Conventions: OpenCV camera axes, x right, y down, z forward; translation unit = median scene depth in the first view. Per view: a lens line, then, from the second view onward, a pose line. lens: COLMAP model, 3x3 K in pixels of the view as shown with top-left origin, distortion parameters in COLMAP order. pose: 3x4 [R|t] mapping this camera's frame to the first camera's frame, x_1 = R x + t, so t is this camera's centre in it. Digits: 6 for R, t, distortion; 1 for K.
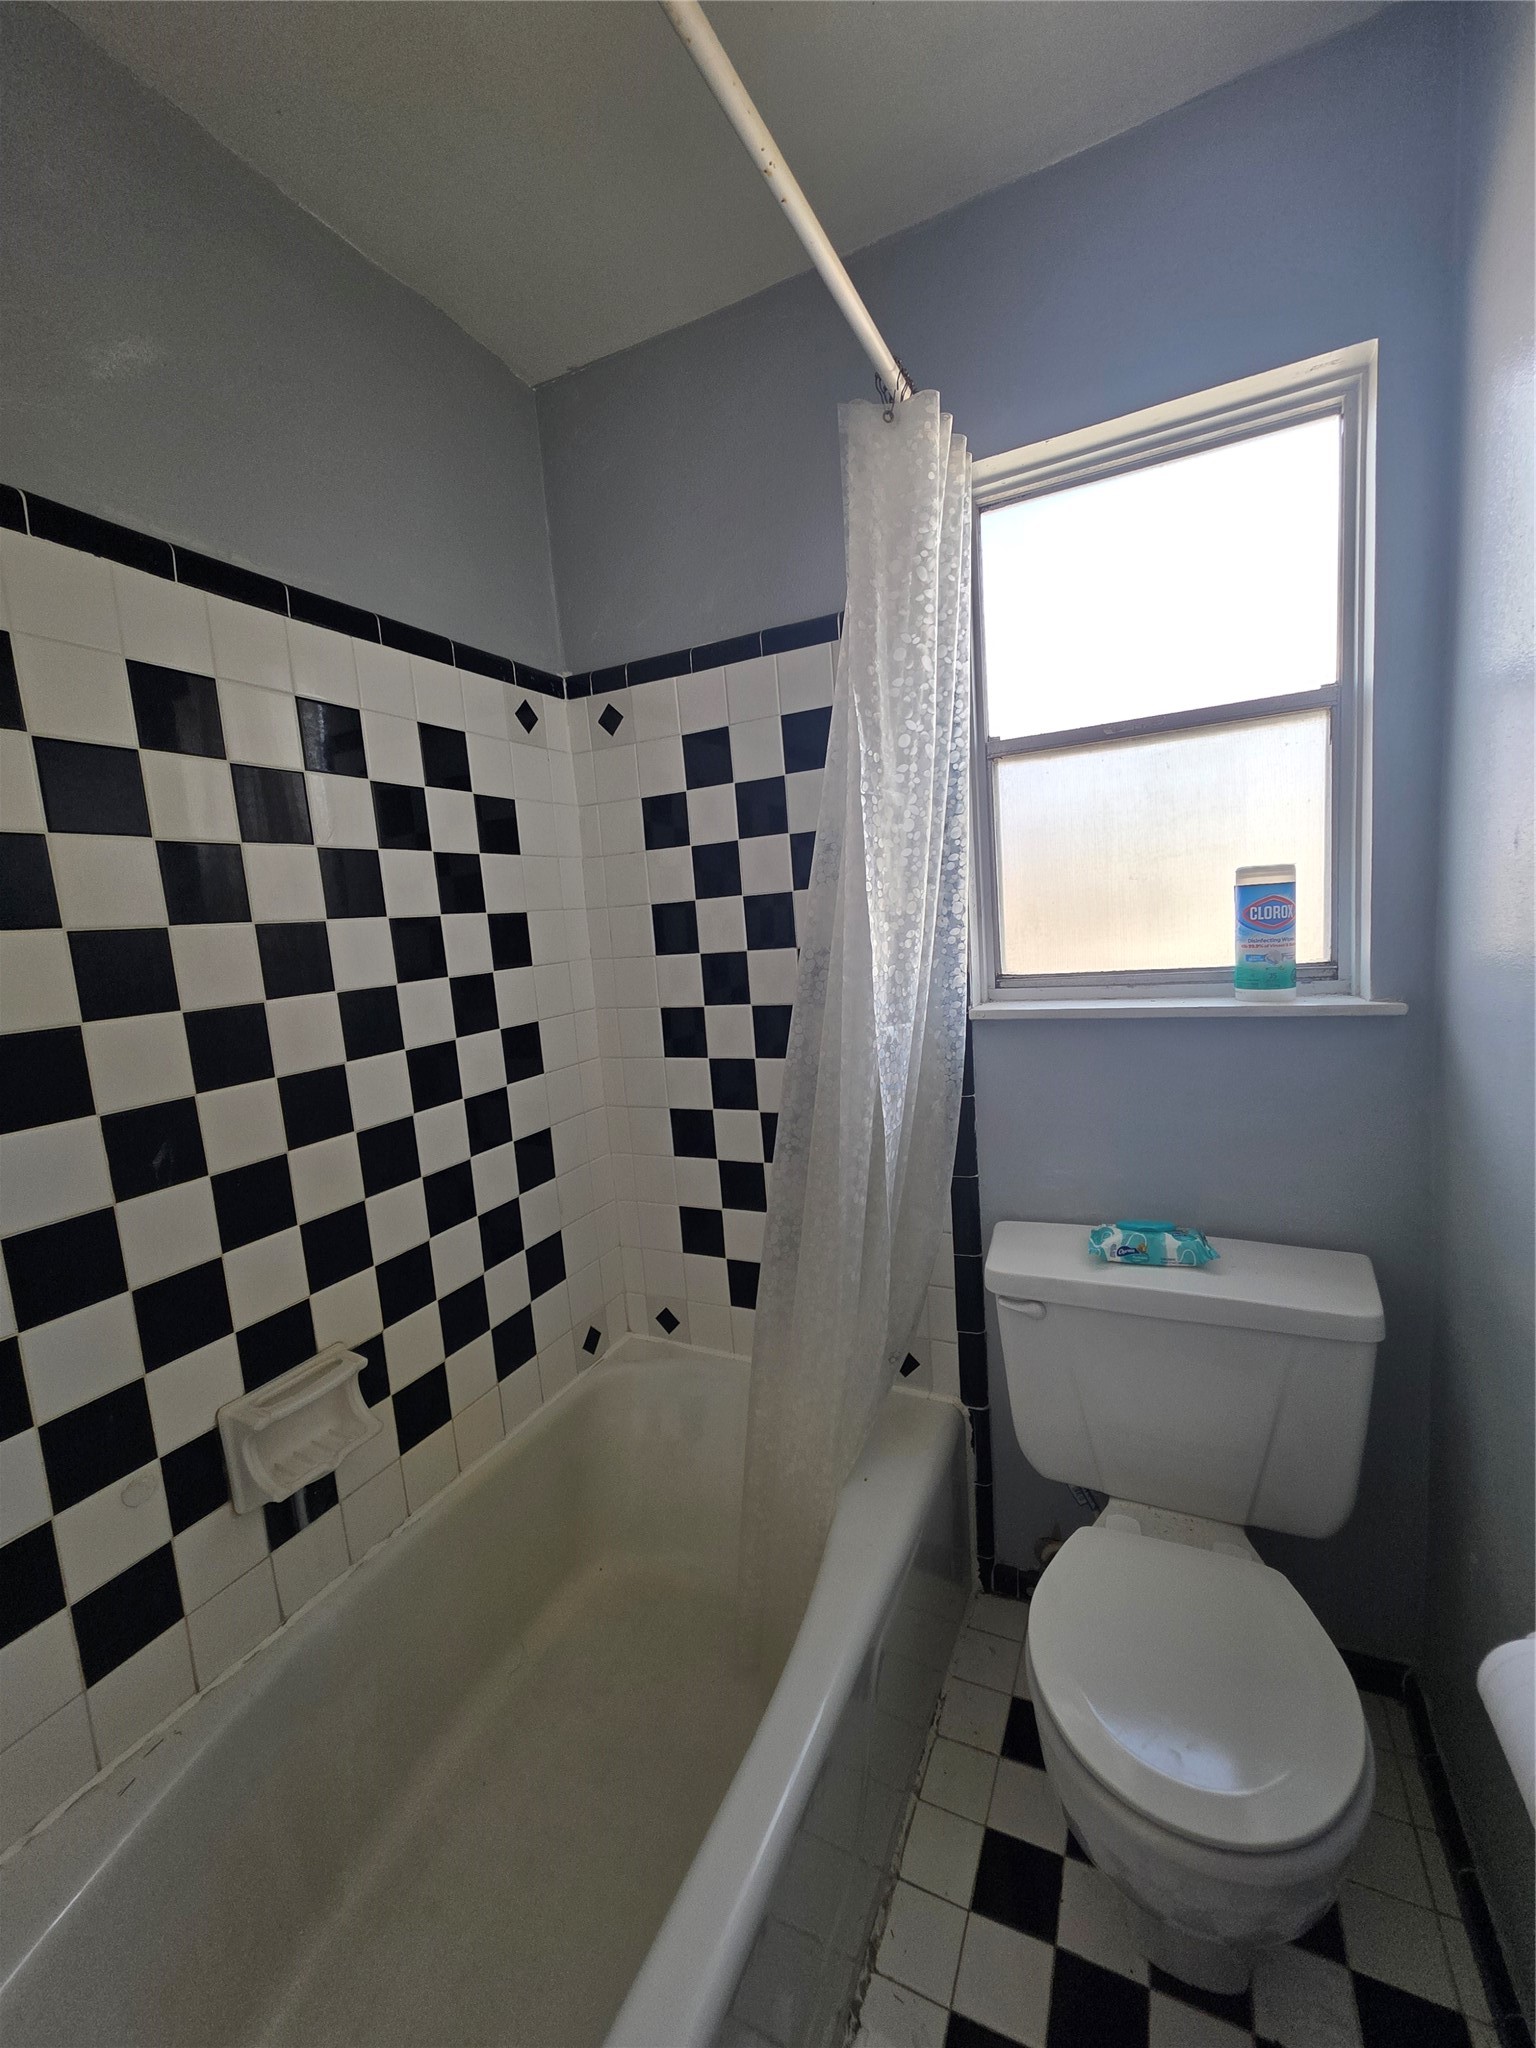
lens RADIAL K [[827.8, 0, 780.0], [0, 827.8, 1024.1], [0, 0, 1]] dist [0.005583, -0.000107]
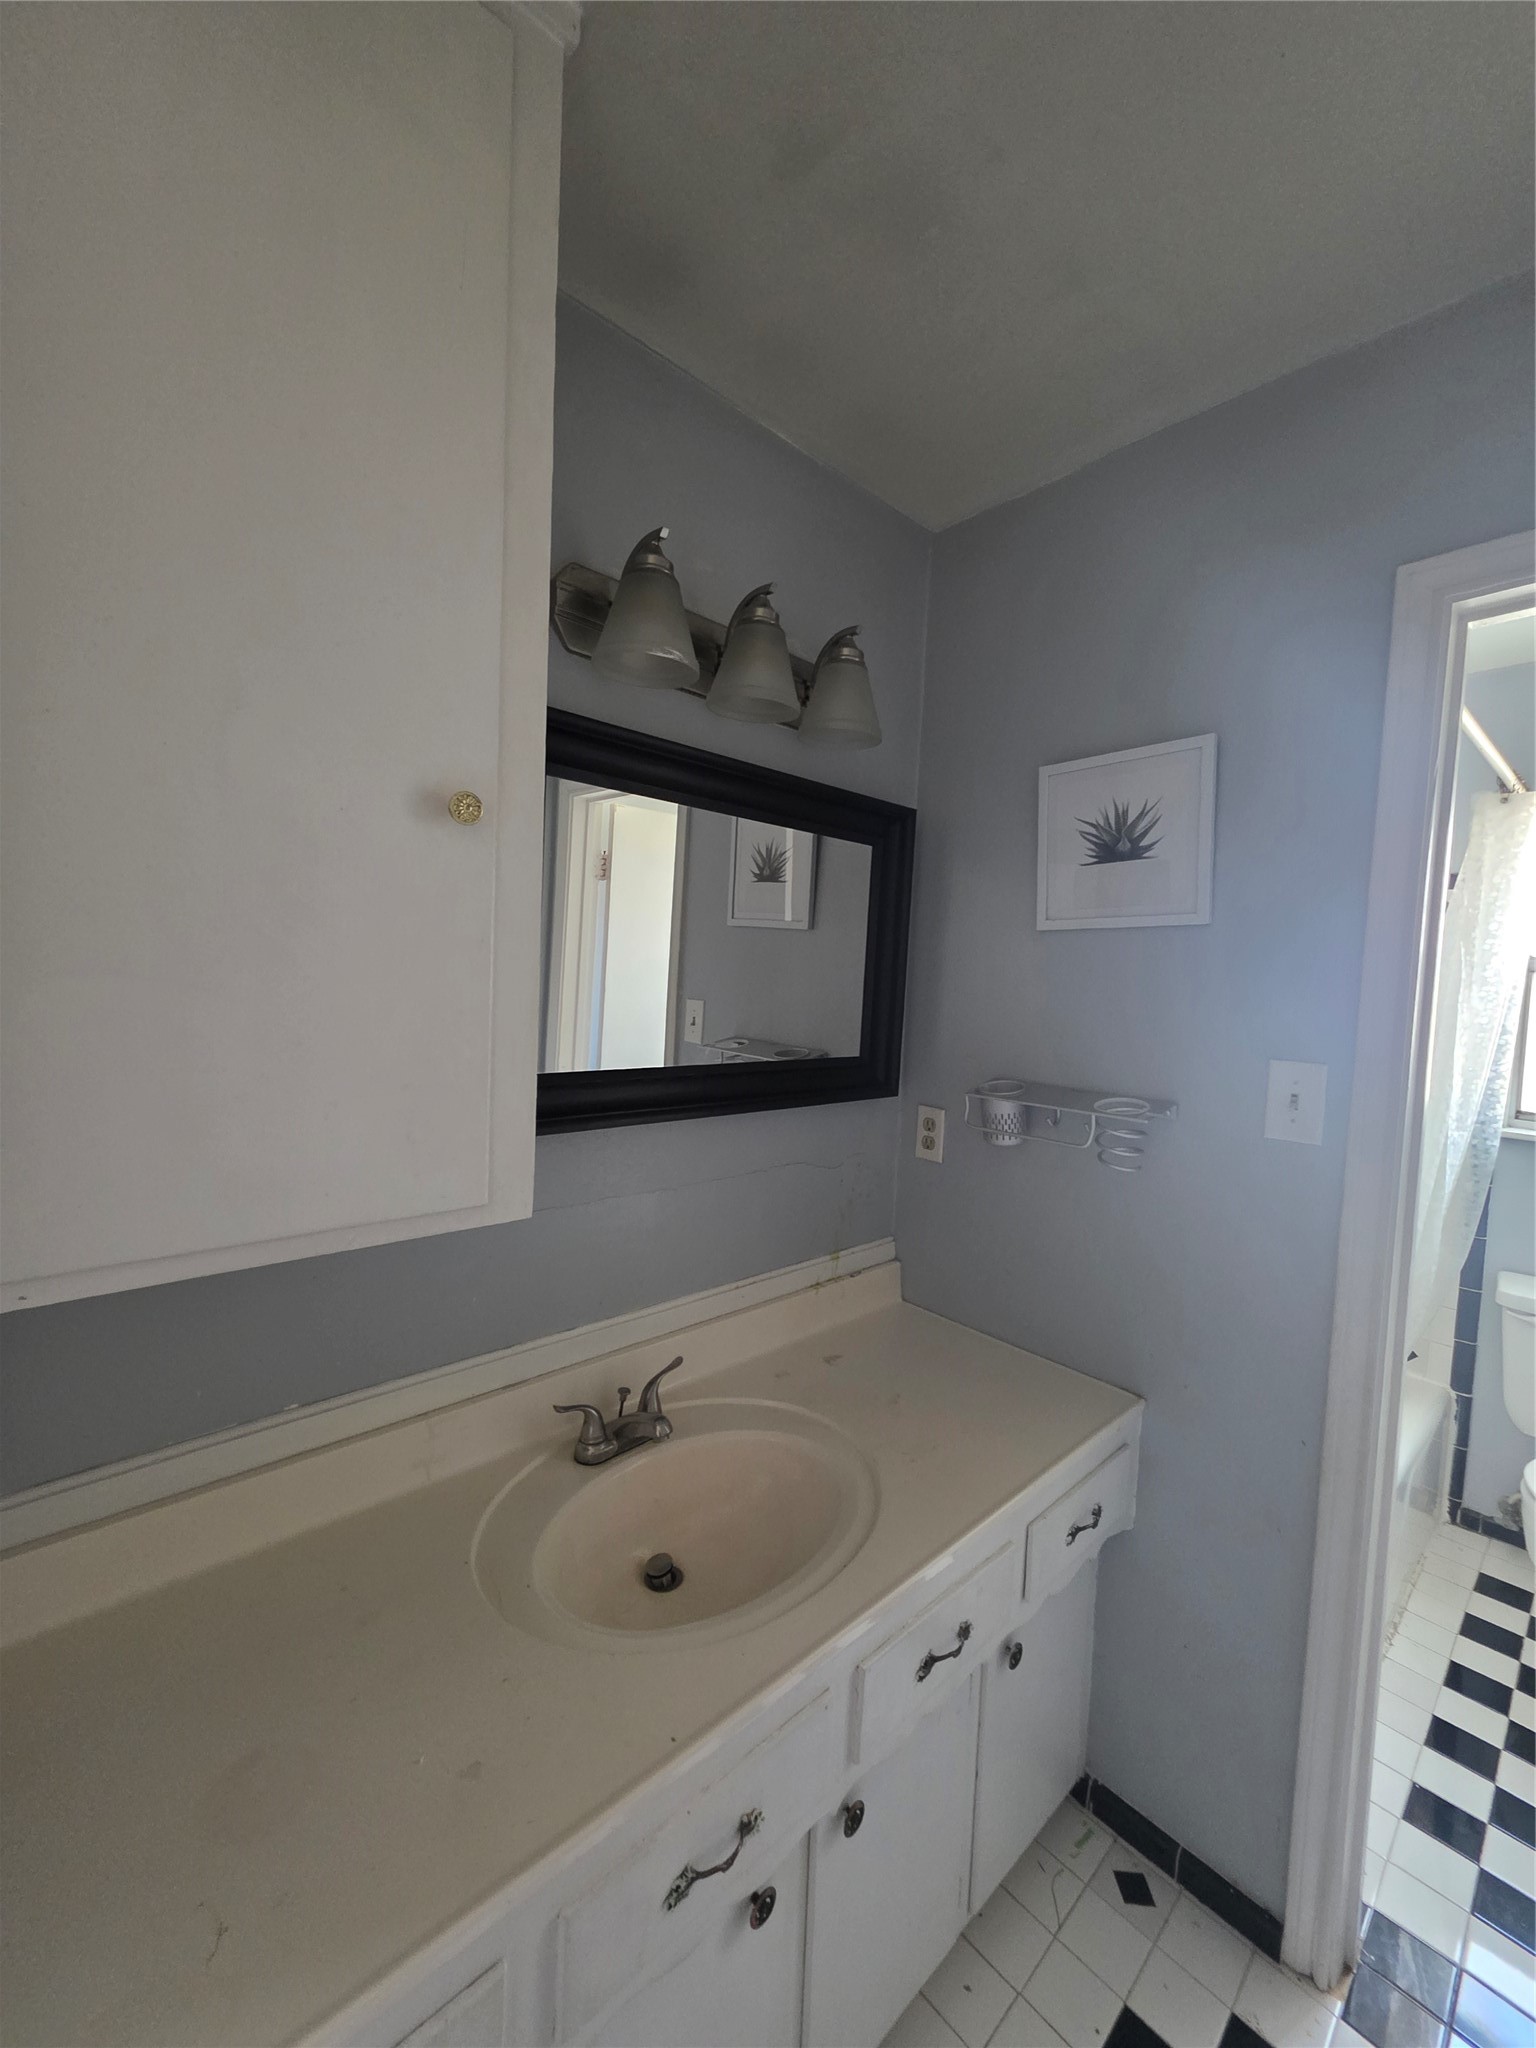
lens RADIAL K [[827.8, 0, 778.4], [0, 827.8, 1026.3], [0, 0, 1]] dist [0.005583, -0.000107]
pose [[0.920504, 0.136565, -0.366091, -0.535414], [-0.159846, 0.986560, -0.033896, 0.066754], [0.356542, 0.089720, 0.929961, -1.089592]]
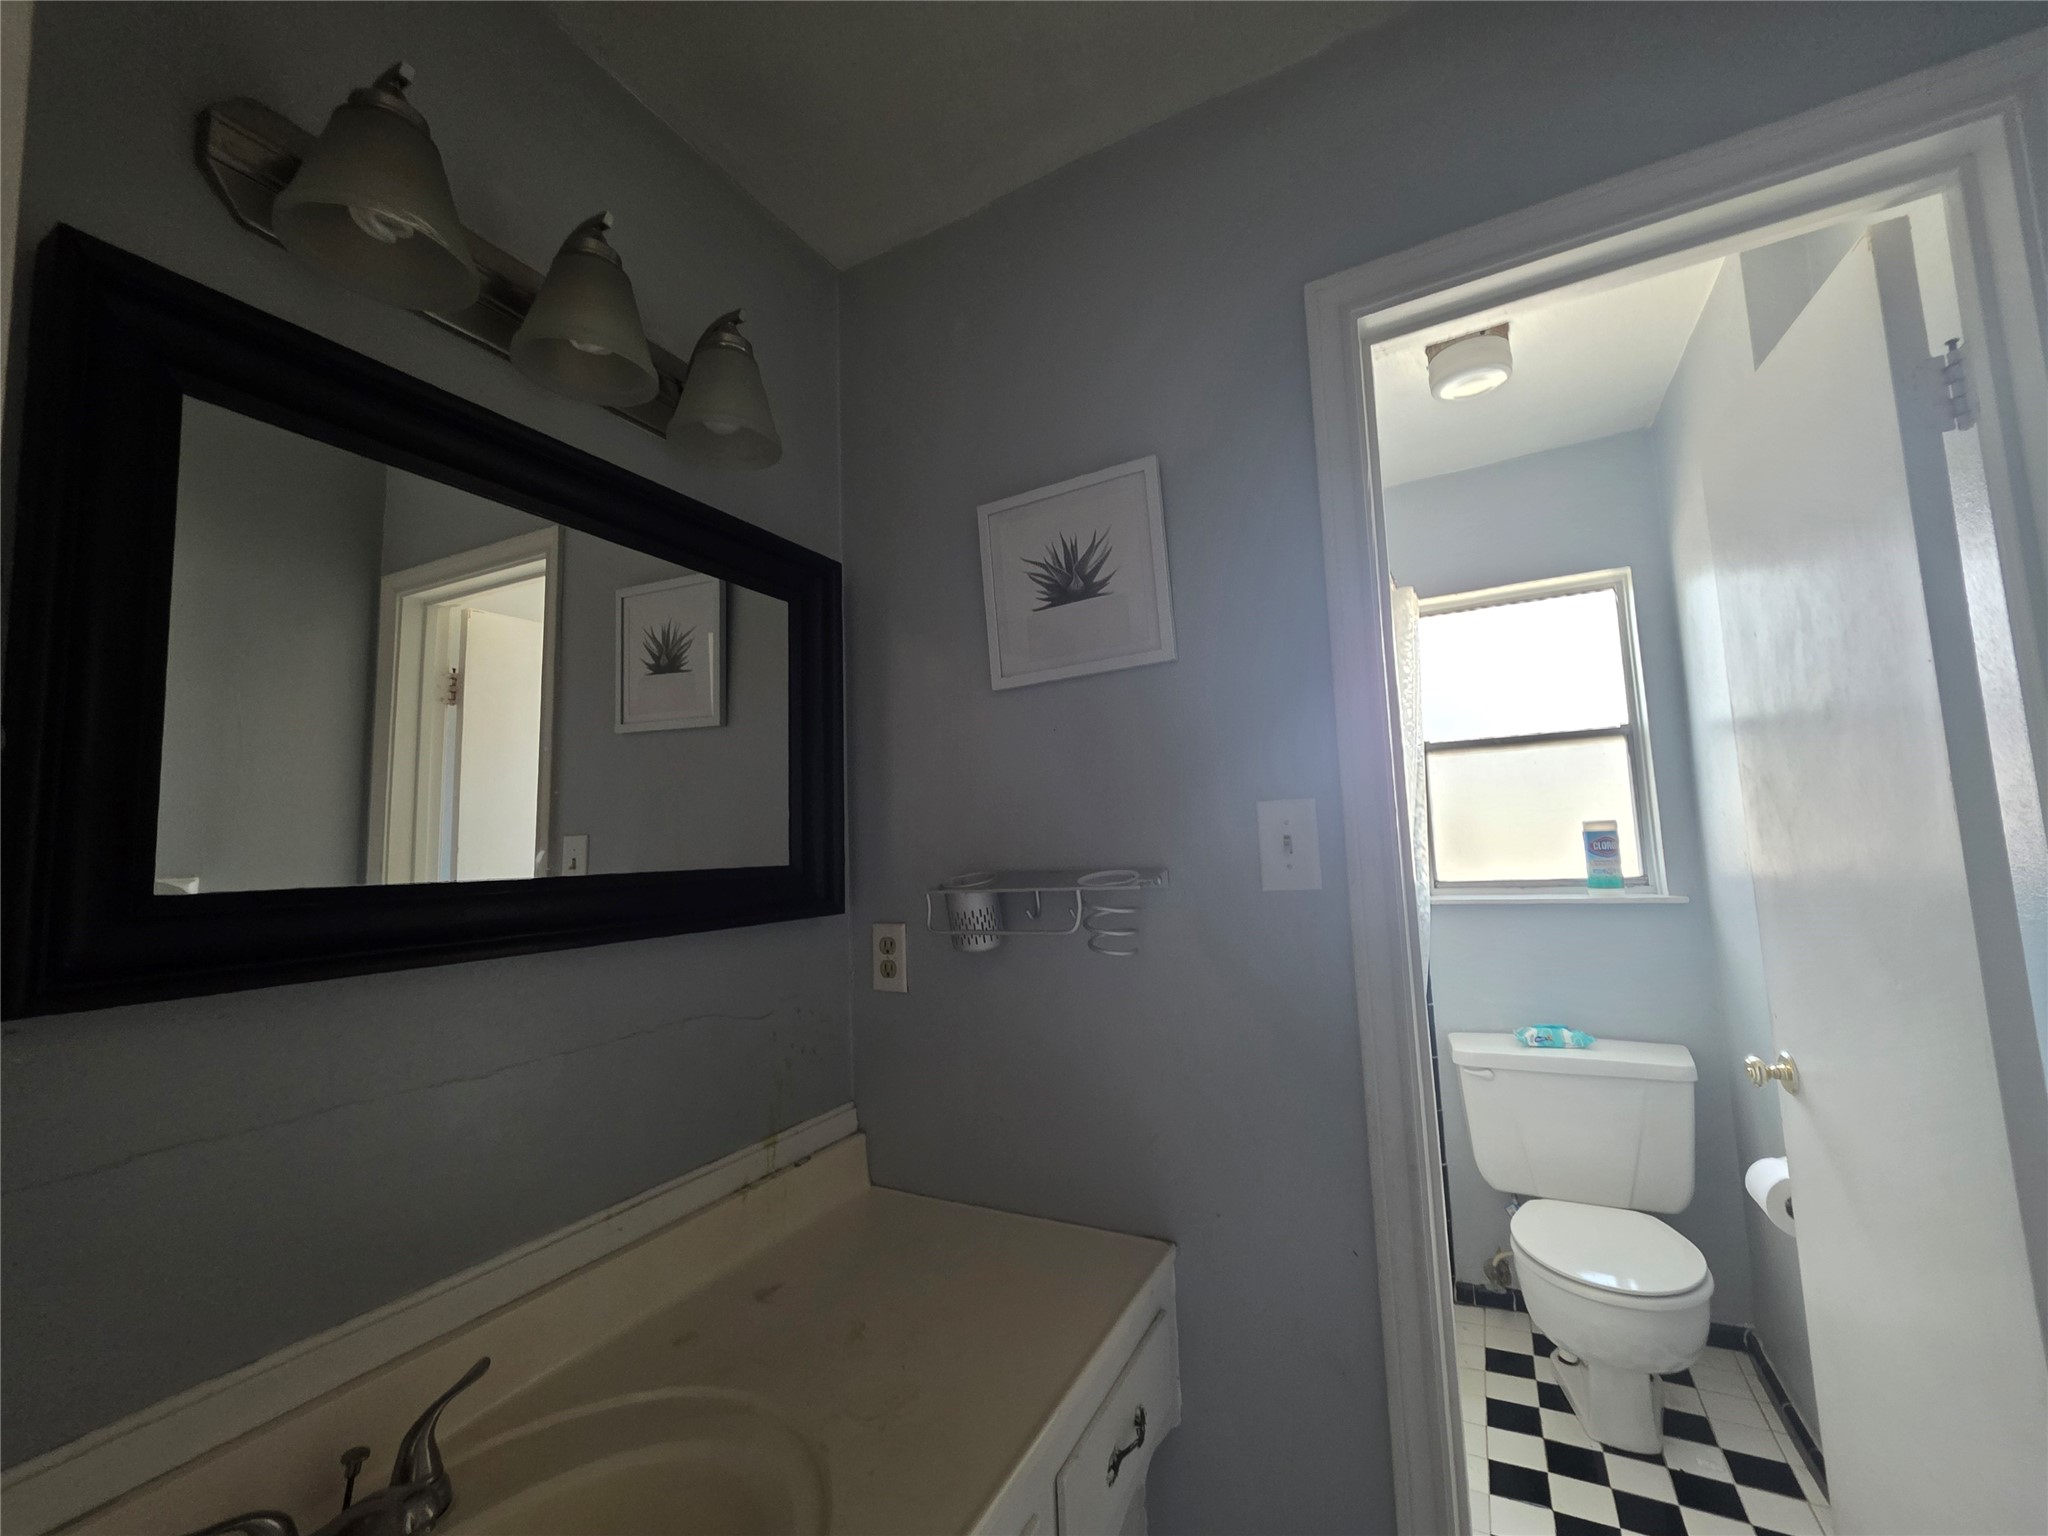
lens RADIAL K [[827.8, 0, 1041.6], [0, 827.8, 782.9], [0, 0, 1]] dist [0.005583, -0.000107]
pose [[0.998590, 0.029281, -0.044278, -0.540340], [-0.038045, 0.976465, -0.212294, 0.156503], [0.037020, 0.213679, 0.976202, -0.811508]]
